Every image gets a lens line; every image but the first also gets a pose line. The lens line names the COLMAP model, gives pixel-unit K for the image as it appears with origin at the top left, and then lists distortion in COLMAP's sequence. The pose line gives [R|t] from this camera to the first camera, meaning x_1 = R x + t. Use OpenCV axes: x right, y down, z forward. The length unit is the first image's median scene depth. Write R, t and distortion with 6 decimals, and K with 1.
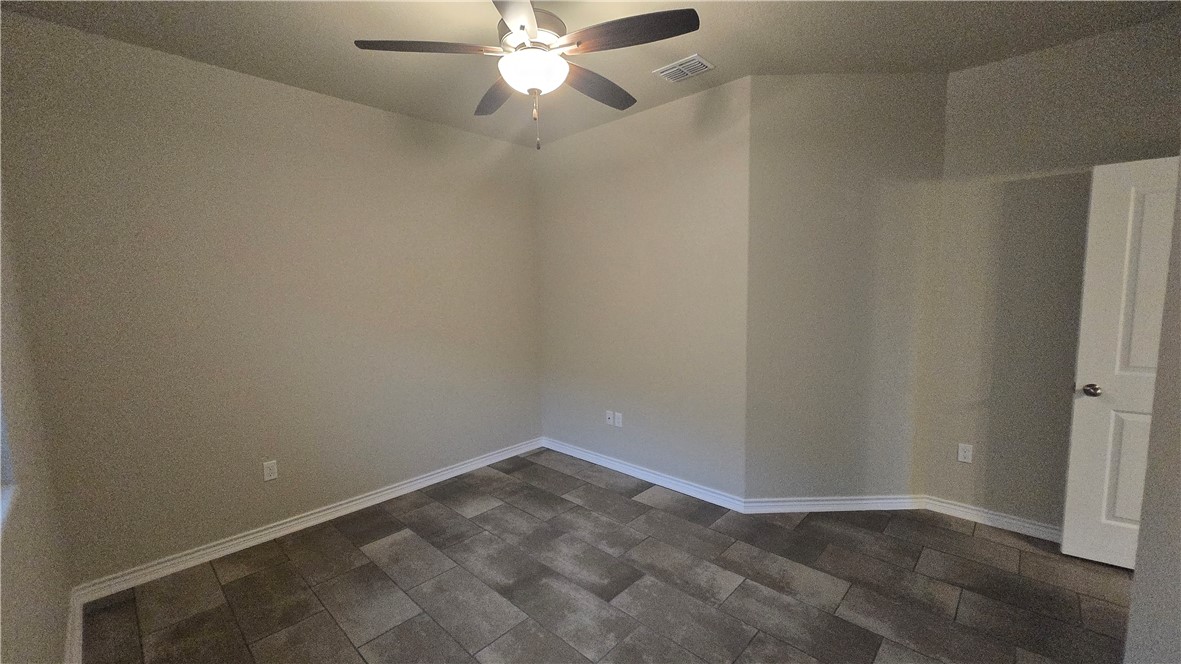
lens RADIAL K [[470.2, 0, 593.0], [0, 470.2, 334.6], [0, 0, 1]] dist [-0.001233, -0.000078]
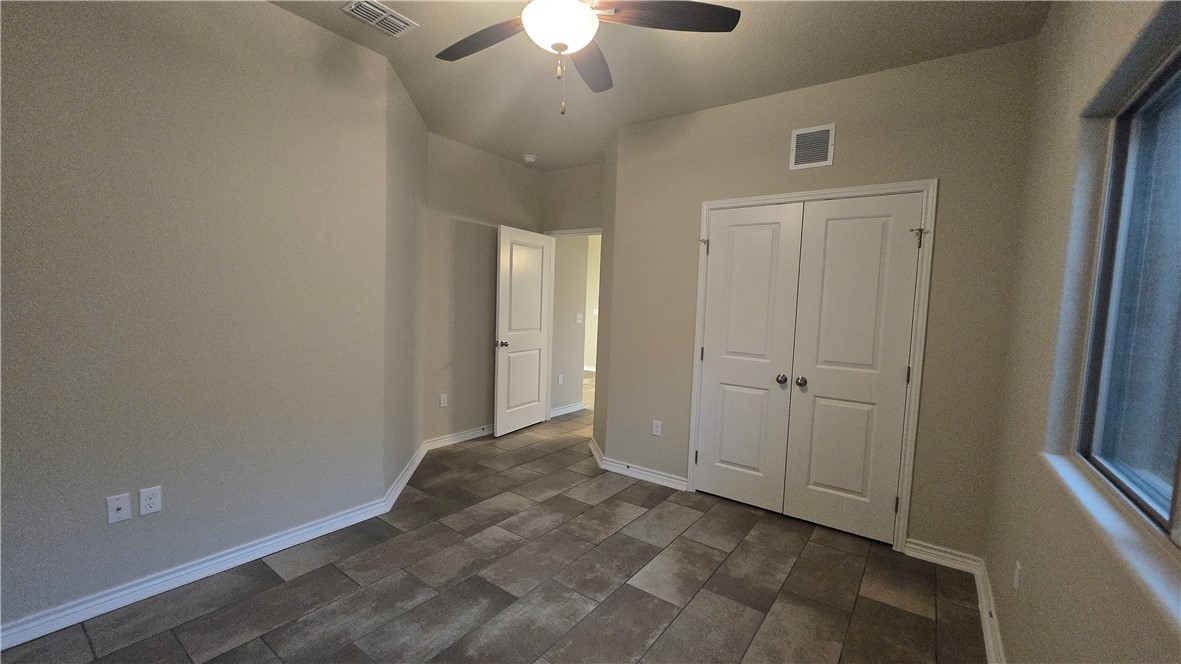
lens RADIAL K [[470.2, 0, 593.0], [0, 470.2, 334.6], [0, 0, 1]] dist [-0.001233, -0.000078]
pose [[-0.133828, -0.054602, 0.989499, -0.798145], [0.064113, 0.995912, 0.063627, -0.015154], [-0.988928, 0.071955, -0.129781, 0.824627]]
